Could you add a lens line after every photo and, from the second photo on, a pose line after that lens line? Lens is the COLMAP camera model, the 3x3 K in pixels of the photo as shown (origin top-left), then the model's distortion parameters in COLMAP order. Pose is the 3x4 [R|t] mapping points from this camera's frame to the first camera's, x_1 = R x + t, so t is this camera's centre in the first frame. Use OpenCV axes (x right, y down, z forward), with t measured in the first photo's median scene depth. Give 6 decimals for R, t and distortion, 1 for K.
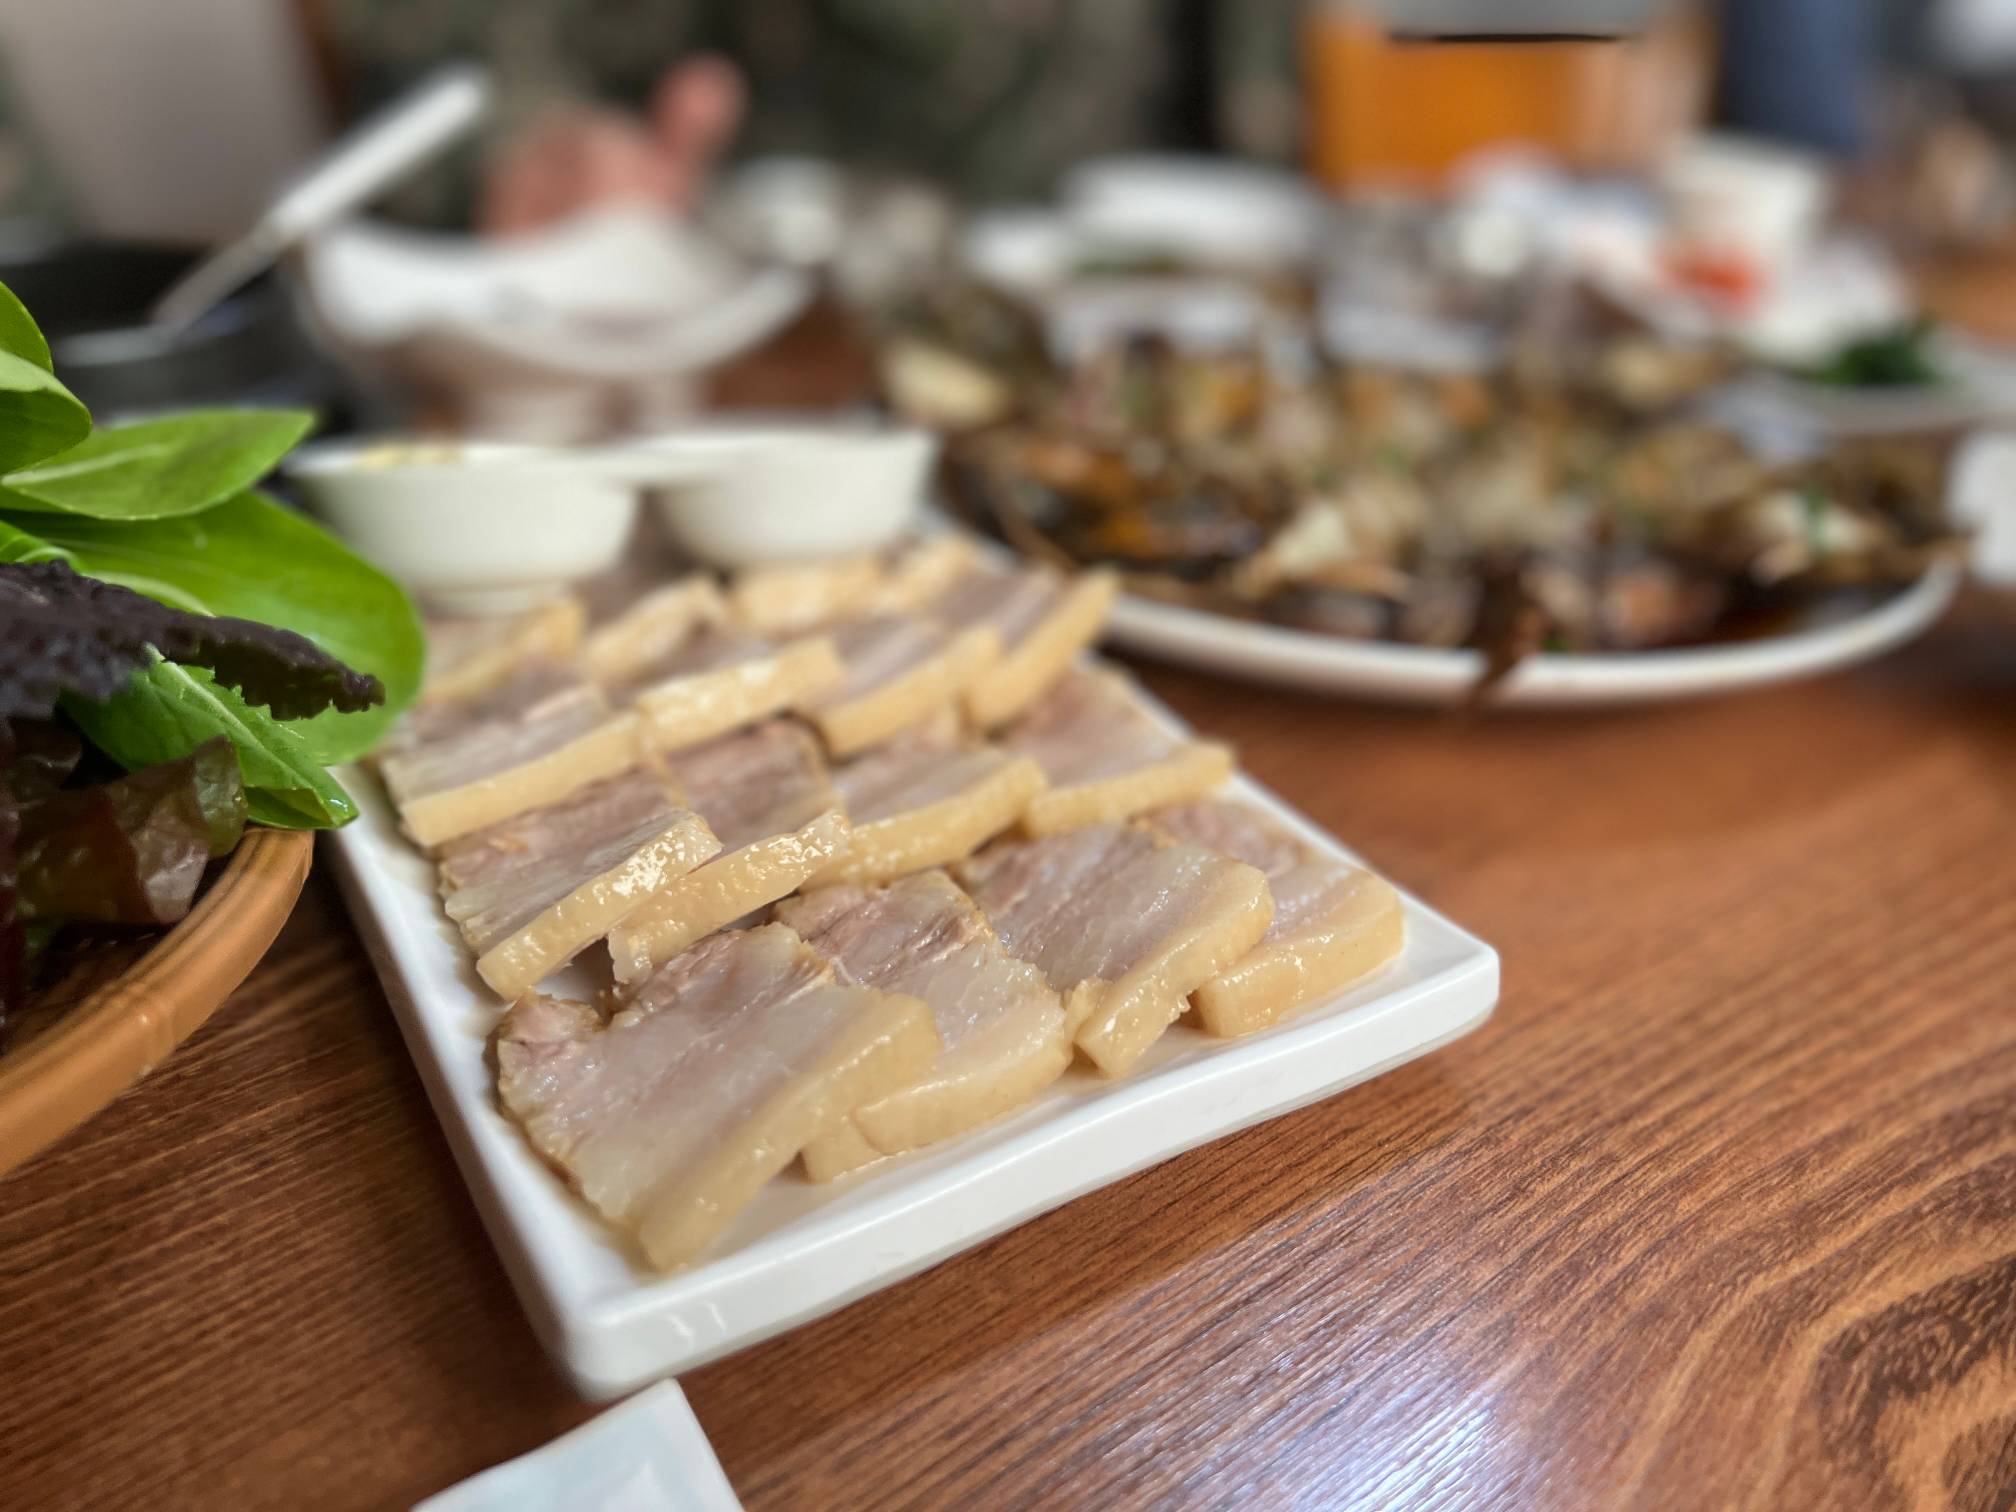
lens RADIAL K [[1522.9, 0, 1024.6], [0, 1522.9, 743.2], [0, 0, 1]] dist [0.049005, -0.068521]
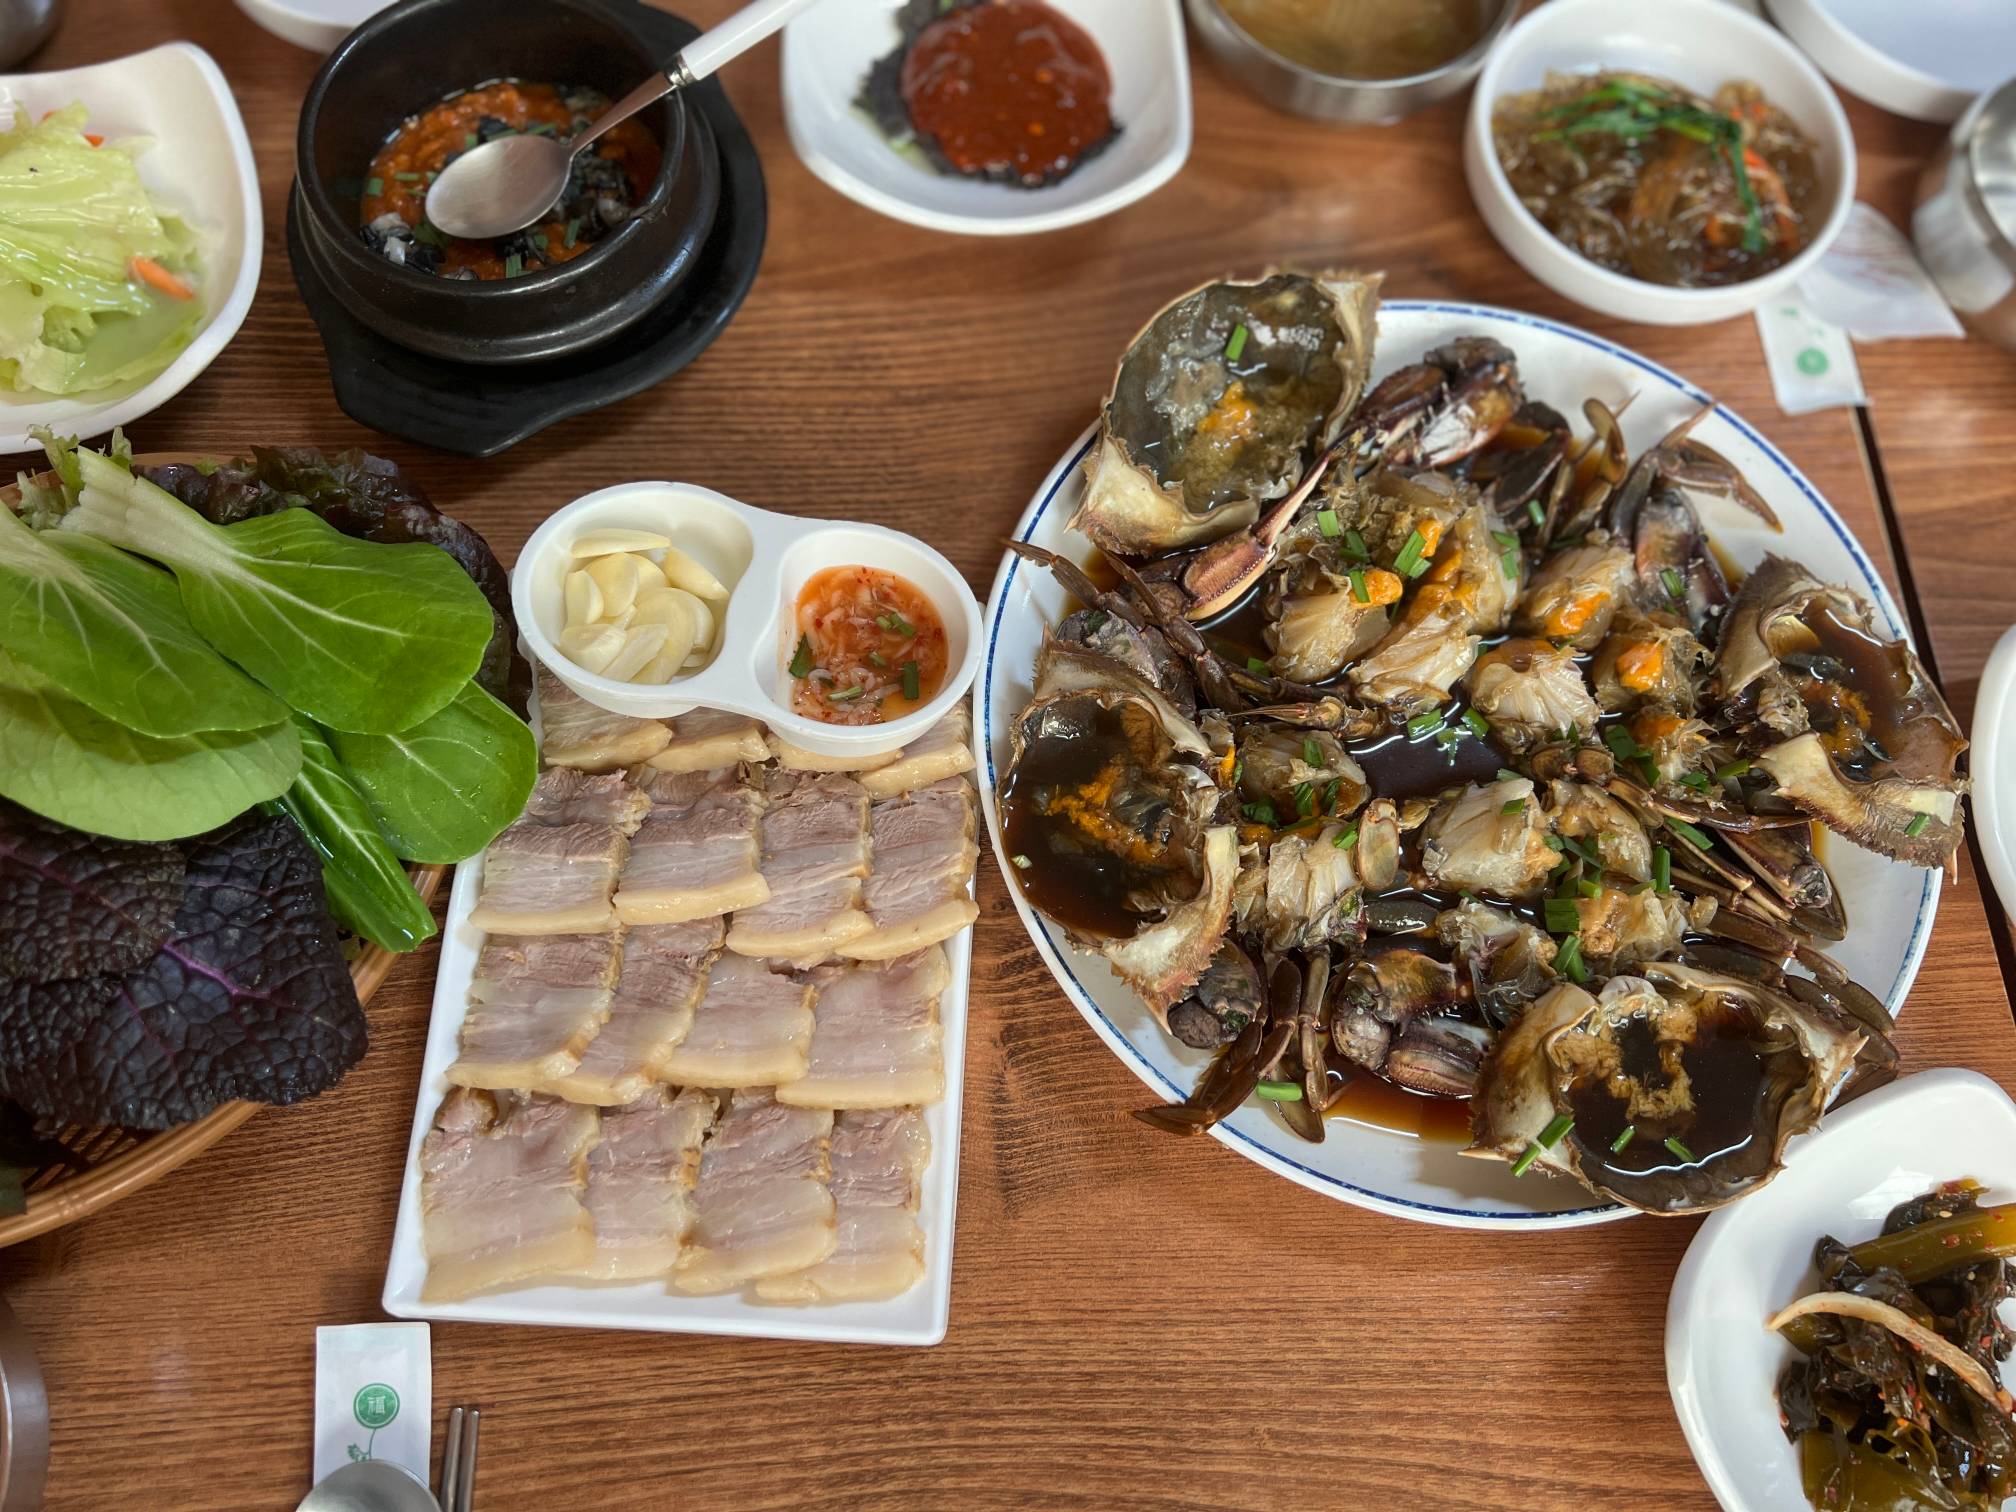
lens RADIAL K [[1516.3, 0, 1005.7], [0, 1516.3, 764.3], [0, 0, 1]] dist [0.049766, -0.074722]
pose [[0.817558, 0.544575, -0.187180, 0.376471], [-0.299723, 0.679975, 0.669179, -1.615557], [0.491696, -0.490991, 0.719141, 0.133218]]
